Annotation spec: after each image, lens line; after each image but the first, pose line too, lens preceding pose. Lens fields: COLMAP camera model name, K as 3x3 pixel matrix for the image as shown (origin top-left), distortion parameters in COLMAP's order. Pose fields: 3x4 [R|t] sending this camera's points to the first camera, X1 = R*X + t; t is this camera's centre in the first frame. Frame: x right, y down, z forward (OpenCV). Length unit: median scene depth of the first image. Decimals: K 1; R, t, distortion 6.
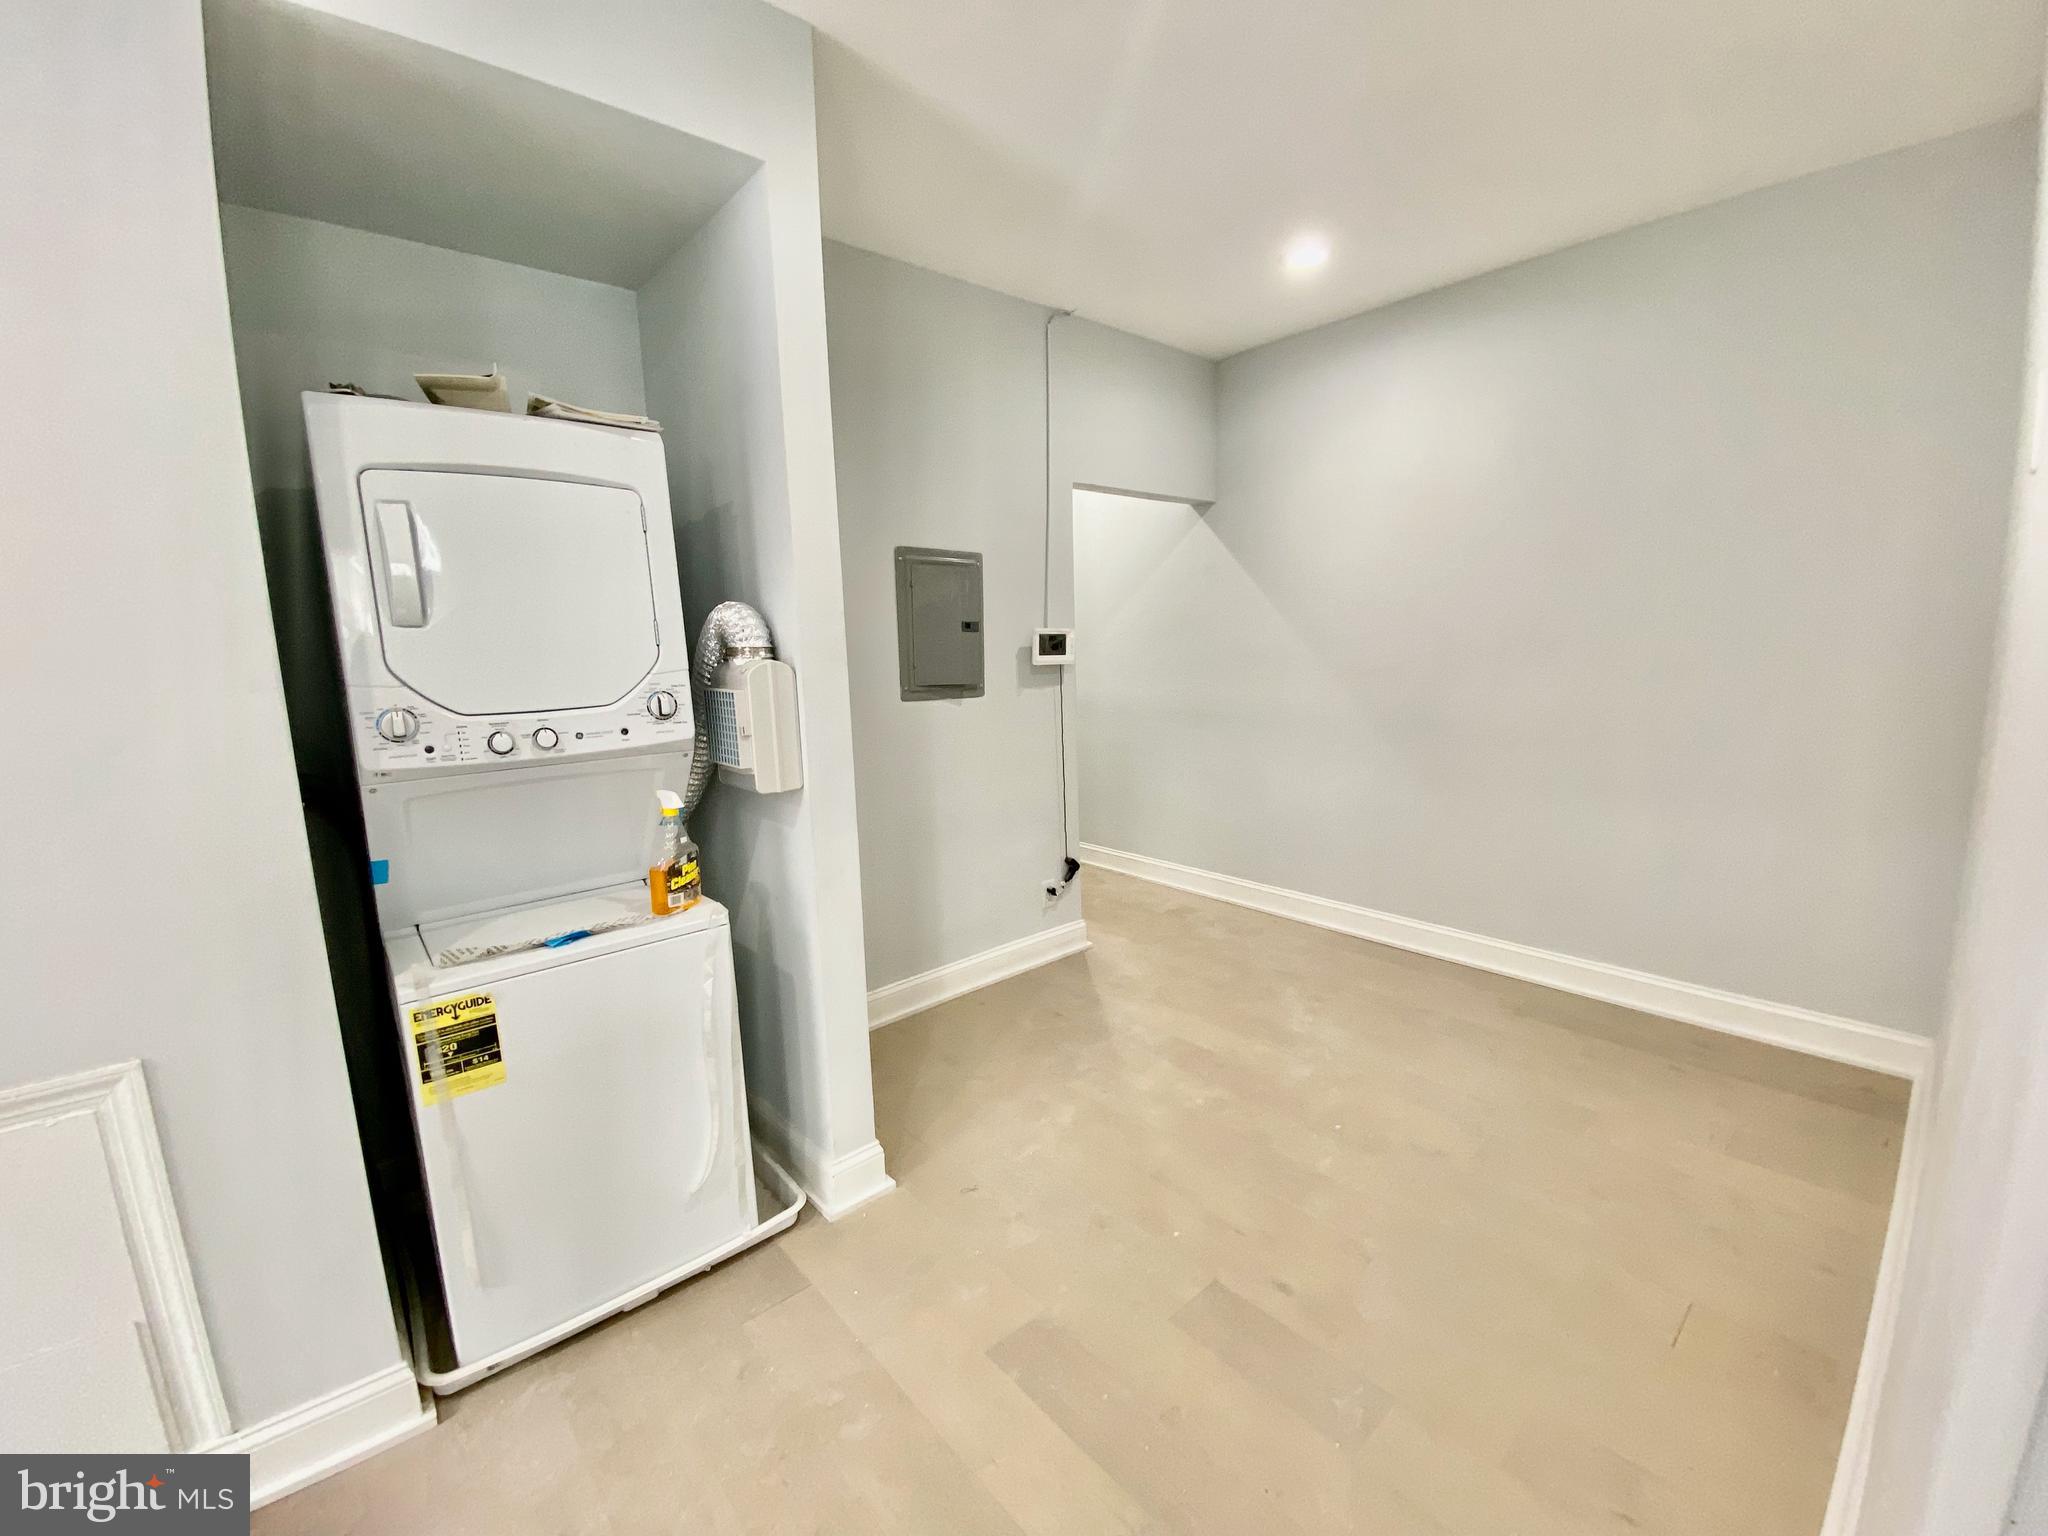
lens RADIAL K [[828.1, 0, 1014.1], [0, 828.1, 765.5], [0, 0, 1]] dist [0.030781, -0.034052]
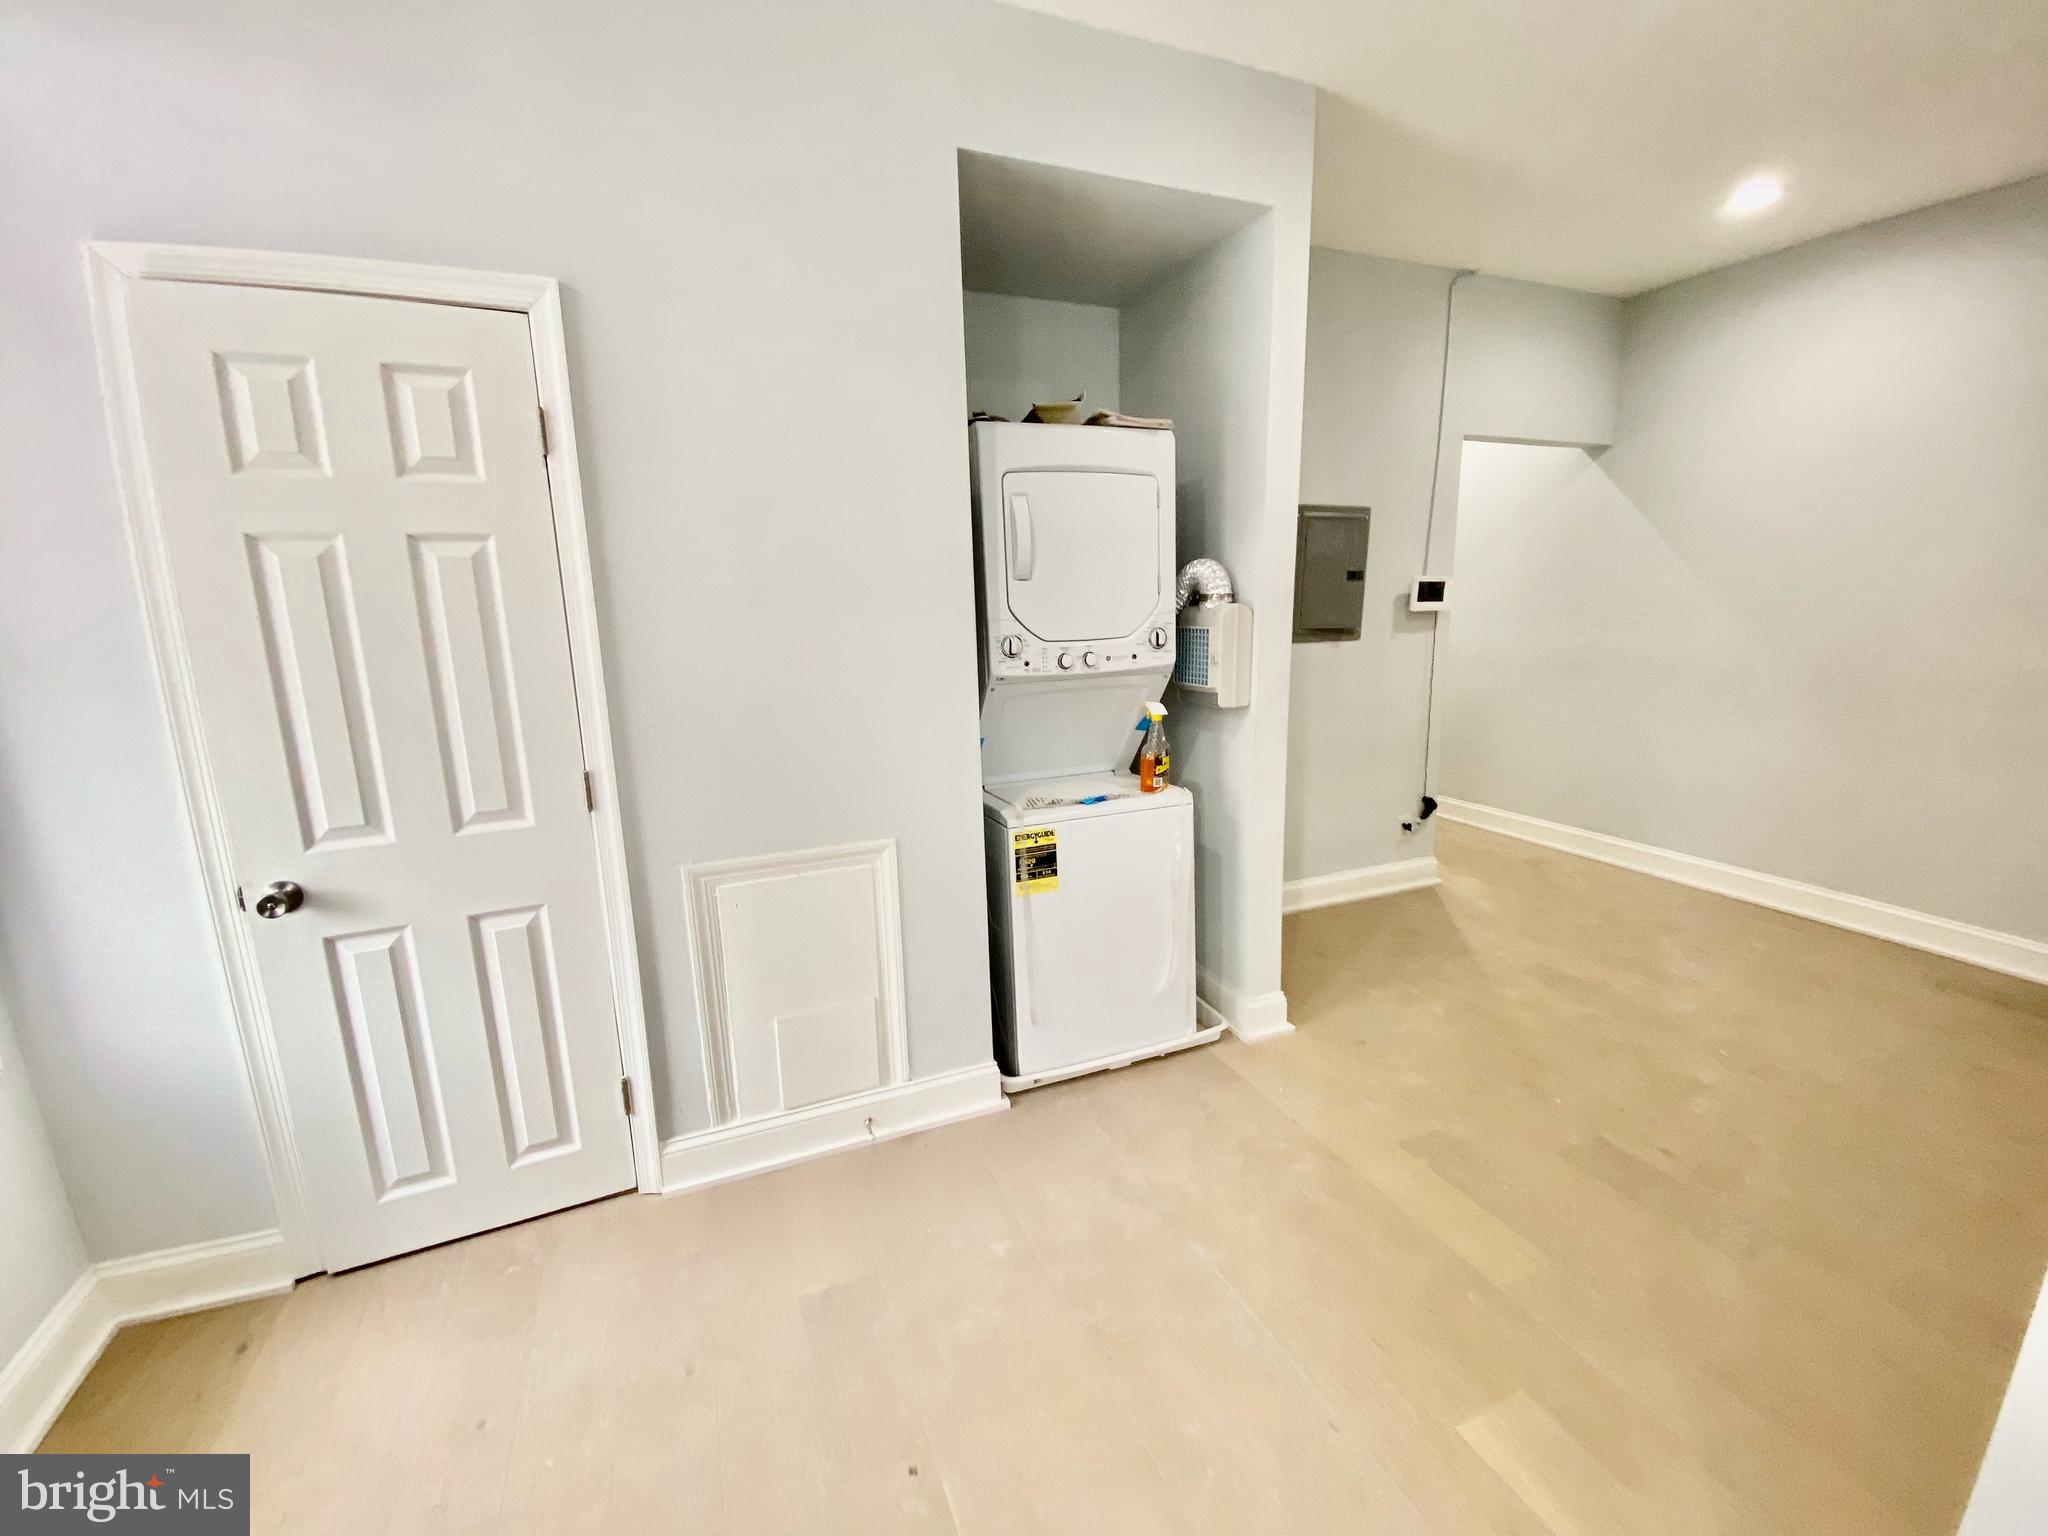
lens RADIAL K [[828.1, 0, 1014.1], [0, 828.1, 765.5], [0, 0, 1]] dist [0.030781, -0.034052]
pose [[0.945315, 0.057847, -0.320988, -0.182270], [-0.040590, 0.997361, 0.060201, 0.058463], [0.323624, -0.043880, 0.945168, -0.333738]]
